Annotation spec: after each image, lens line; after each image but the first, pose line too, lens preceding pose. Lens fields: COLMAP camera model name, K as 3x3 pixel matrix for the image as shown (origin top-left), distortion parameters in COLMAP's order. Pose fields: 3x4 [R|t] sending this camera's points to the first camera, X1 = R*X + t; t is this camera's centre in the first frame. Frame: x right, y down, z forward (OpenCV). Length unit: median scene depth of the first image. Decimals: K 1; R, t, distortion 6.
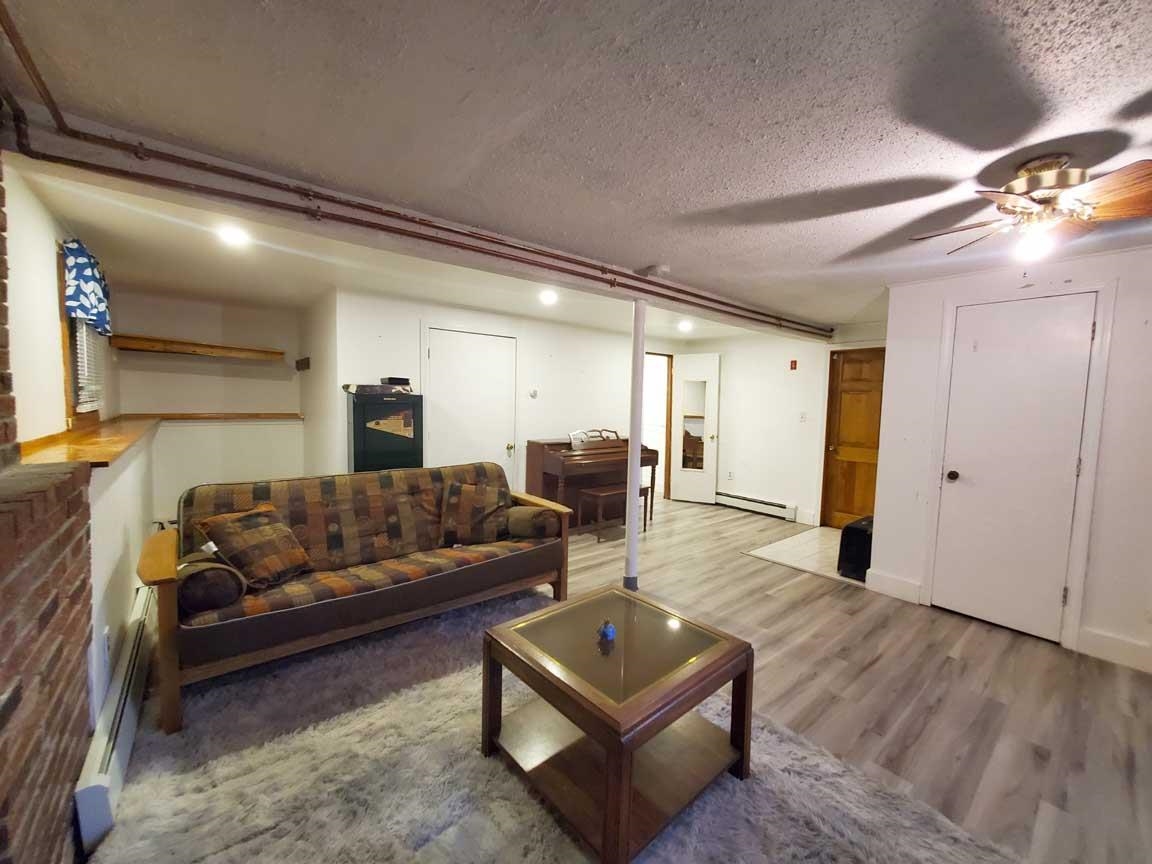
lens RADIAL K [[450.7, 0, 578.5], [0, 450.7, 429.7], [0, 0, 1]] dist [0.001440, -0.000194]
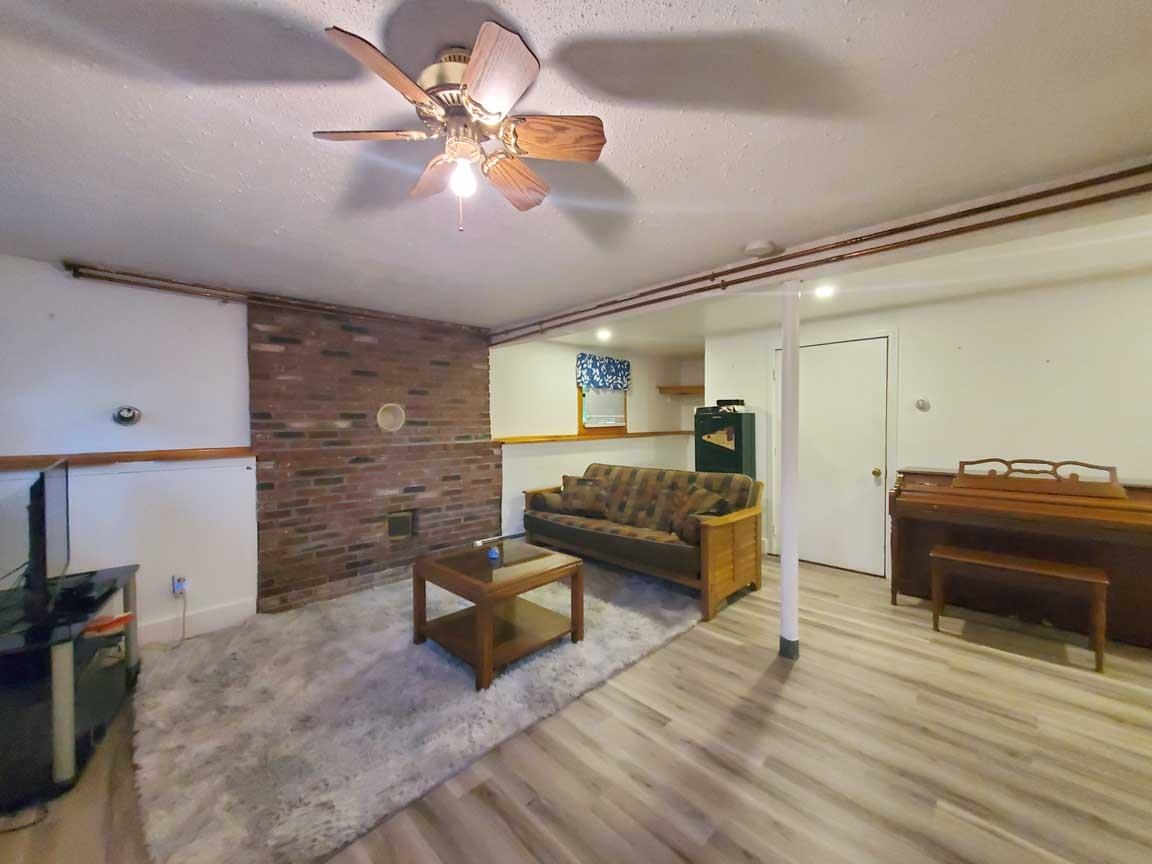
lens RADIAL K [[450.7, 0, 578.5], [0, 450.7, 429.7], [0, 0, 1]] dist [0.001440, -0.000194]
pose [[0.091963, -0.003658, -0.995756, 0.976394], [-0.054756, 0.998462, -0.008725, -0.003154], [0.994256, 0.055325, 0.091621, 0.635211]]
